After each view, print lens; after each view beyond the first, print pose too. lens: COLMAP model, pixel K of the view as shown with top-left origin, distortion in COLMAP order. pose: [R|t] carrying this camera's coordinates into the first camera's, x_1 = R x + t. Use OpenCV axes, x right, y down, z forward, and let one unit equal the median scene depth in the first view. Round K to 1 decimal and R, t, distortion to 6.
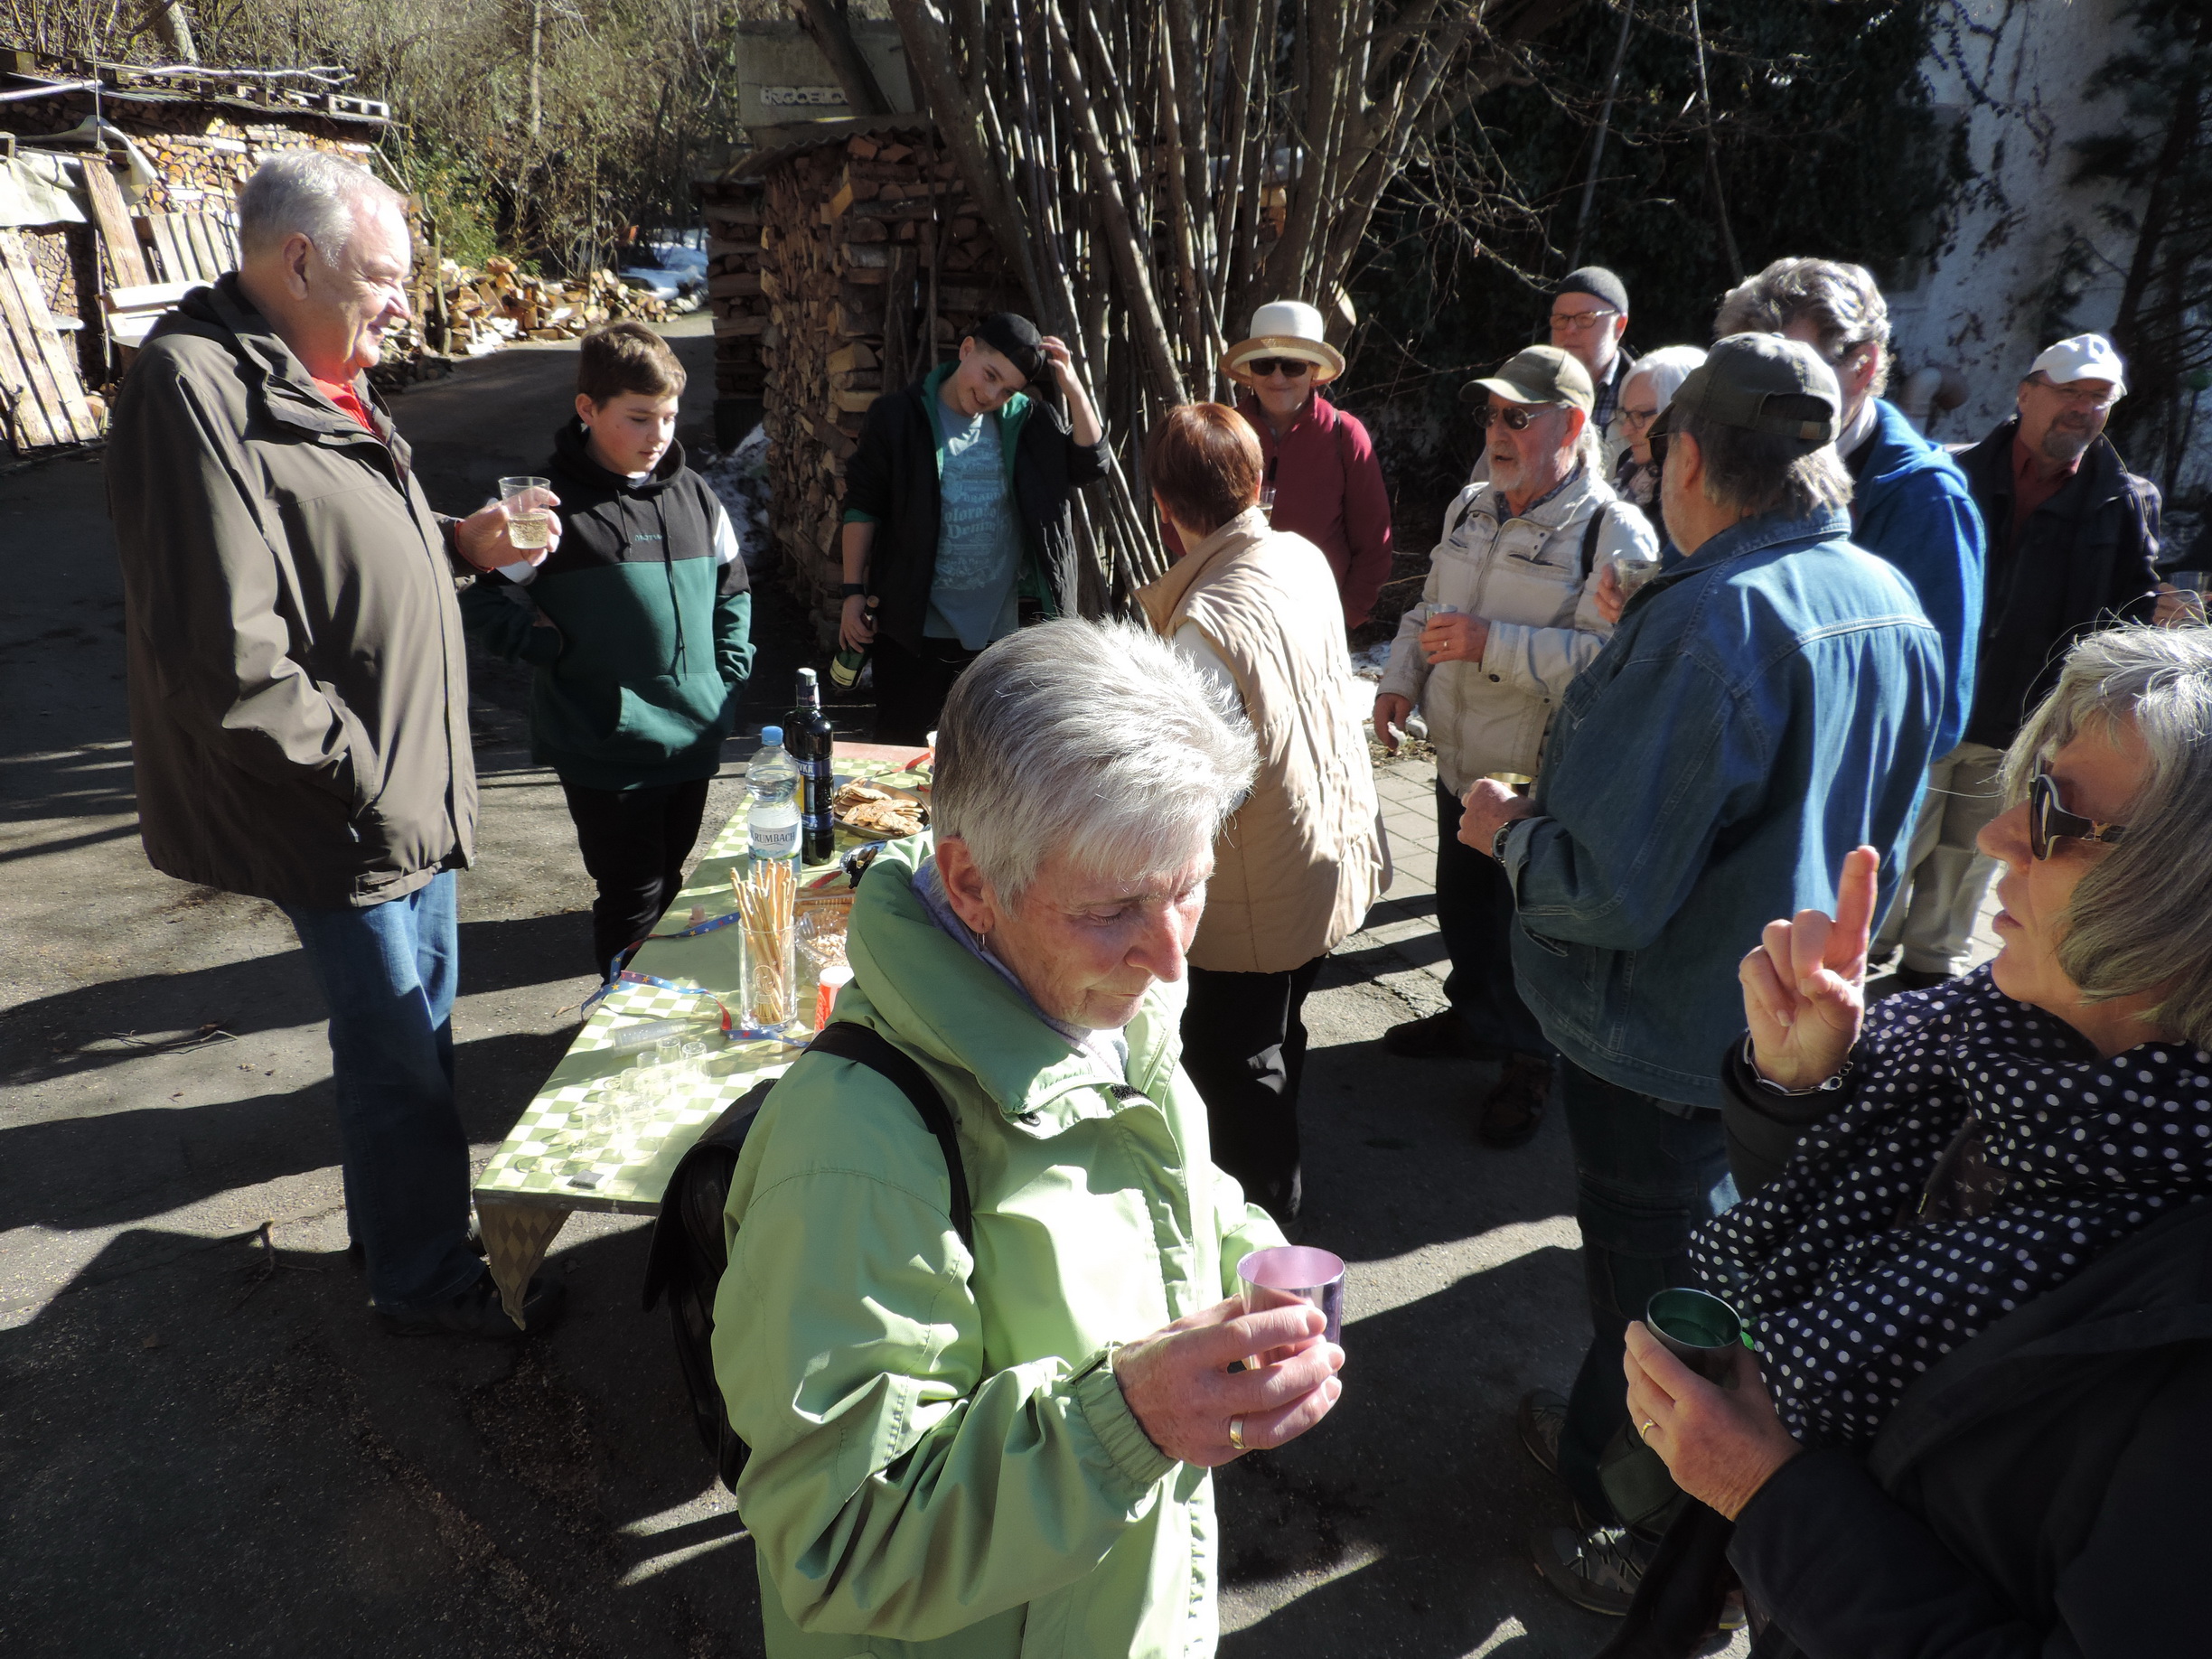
lens RADIAL K [[1583.2, 0, 1105.3], [0, 1583.2, 820.9], [0, 0, 1]] dist [-0.010374, -0.002334]
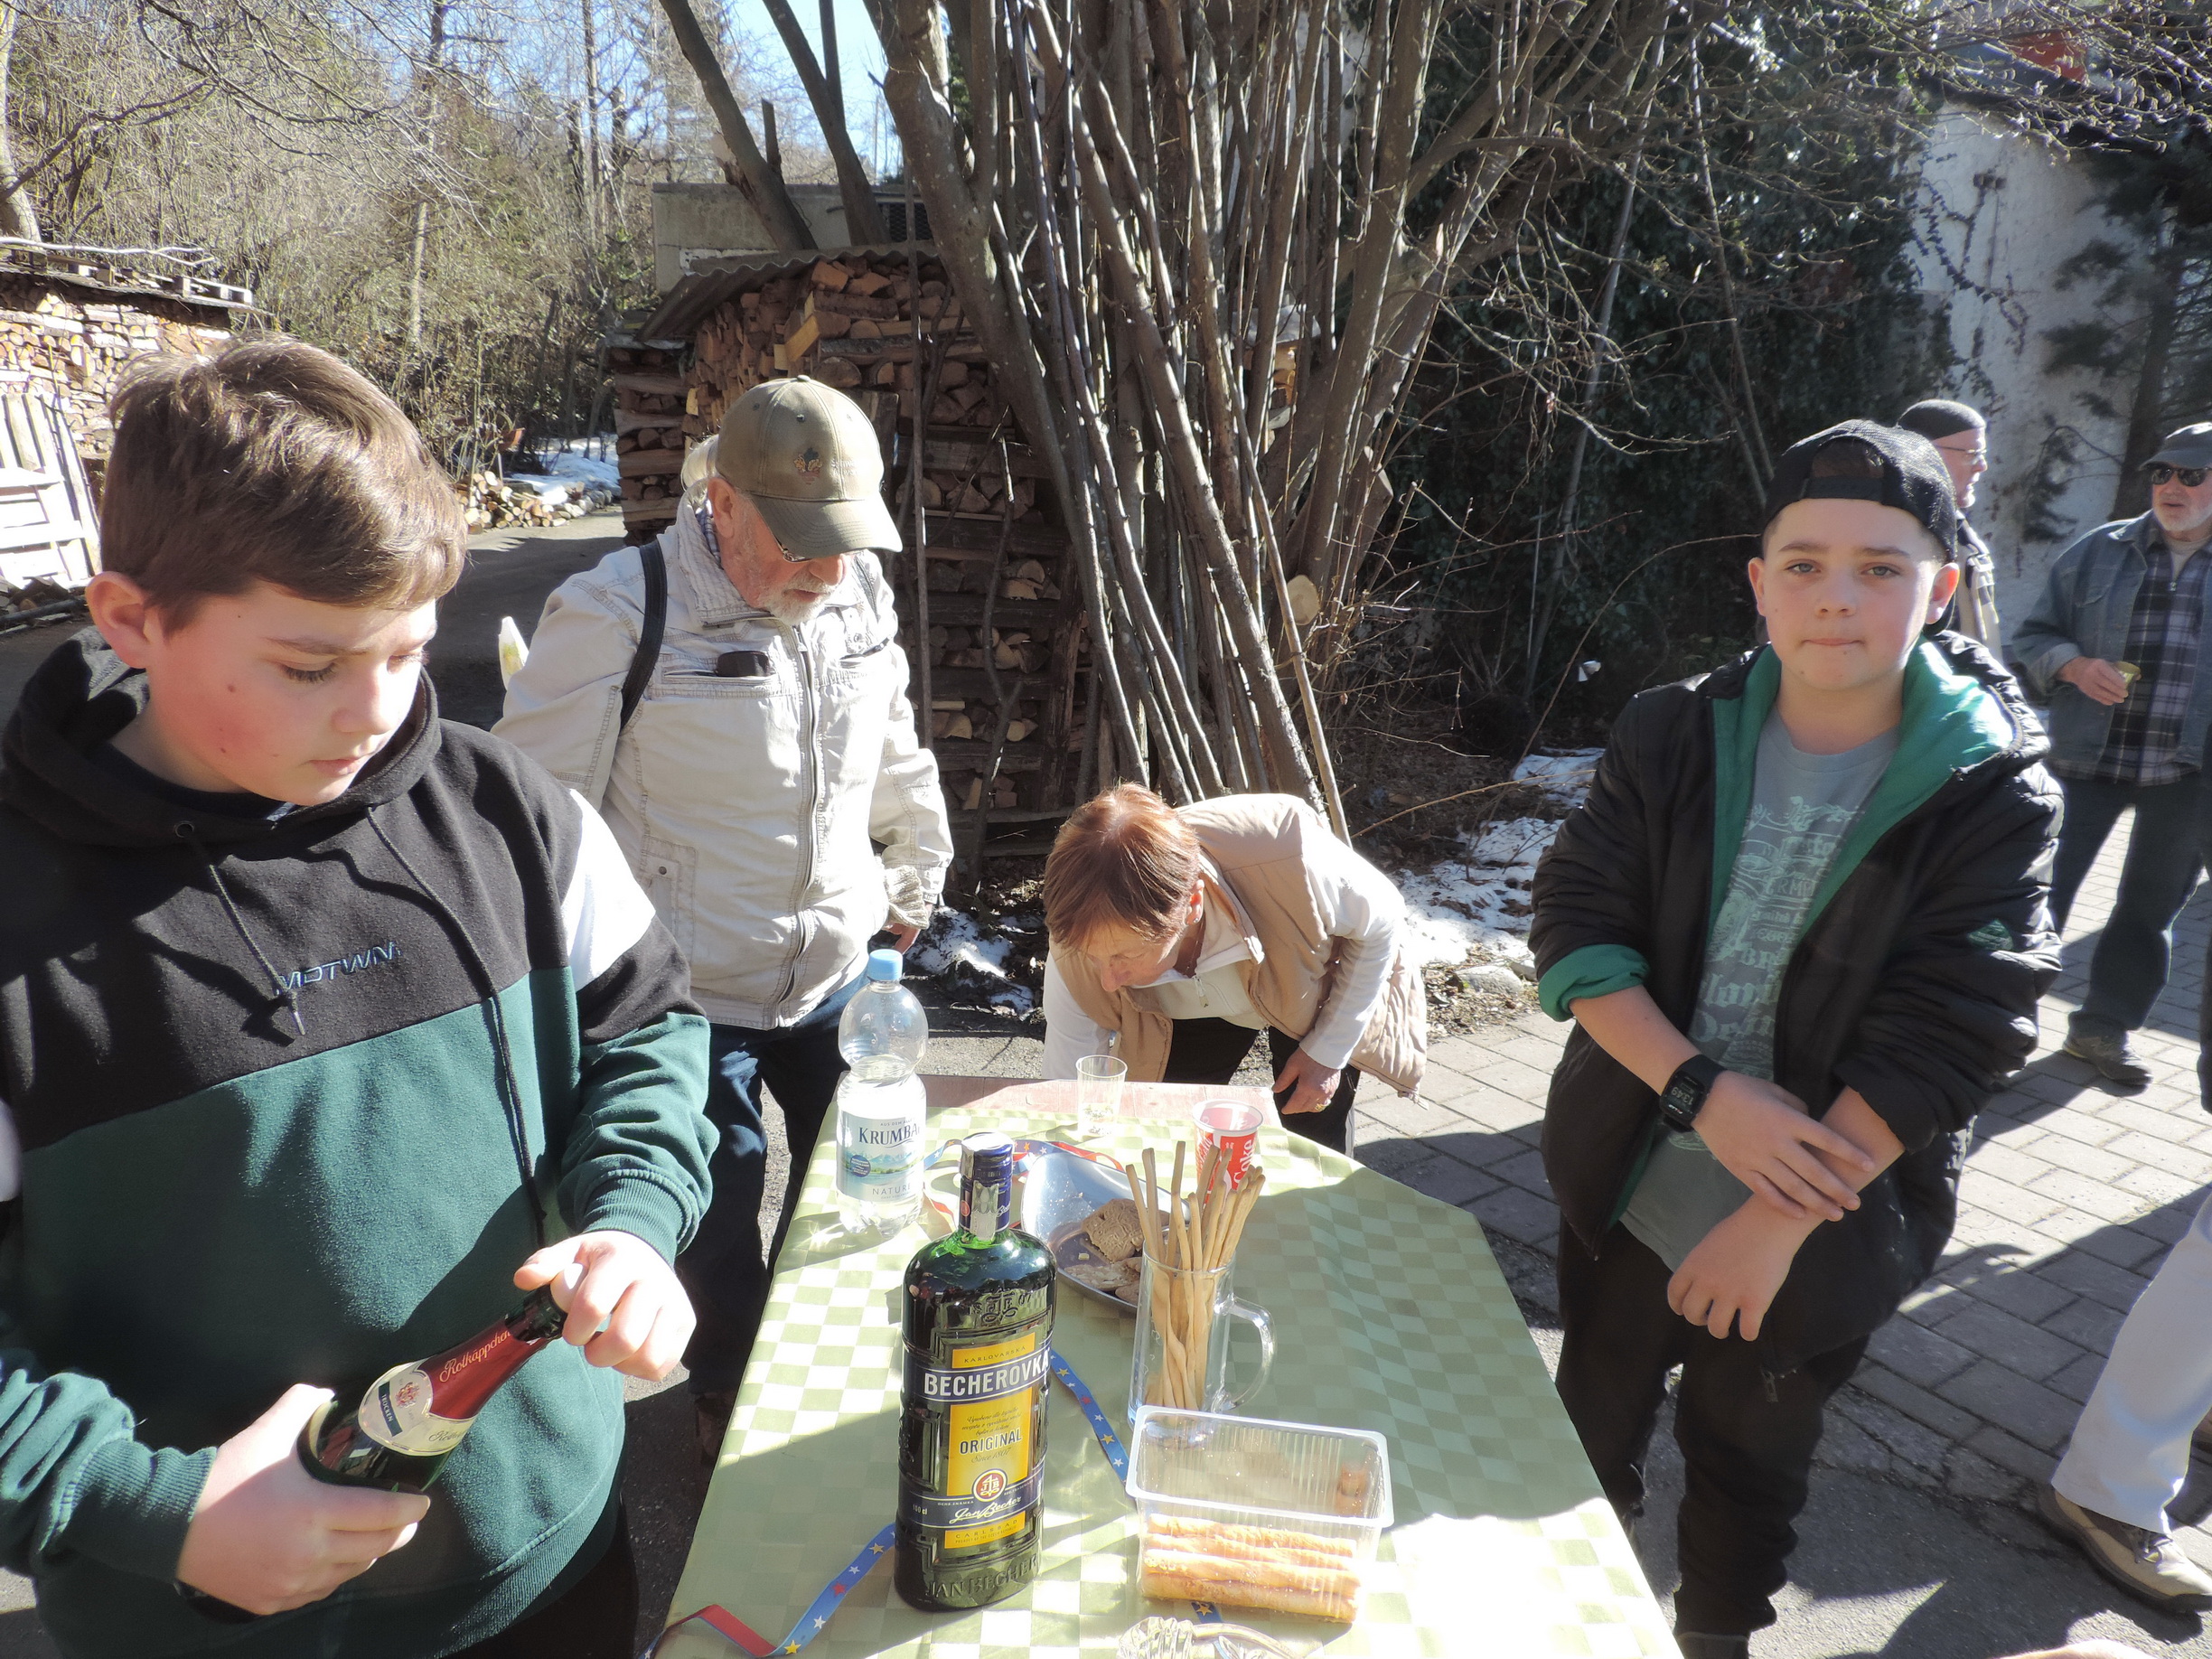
lens RADIAL K [[1583.2, 0, 1105.3], [0, 1583.2, 820.9], [0, 0, 1]] dist [-0.010374, -0.002334]
pose [[0.996887, -0.016245, 0.077153, -0.044173], [0.026255, 0.991094, -0.130548, -0.019742], [-0.074345, 0.132167, 0.988435, 0.120767]]
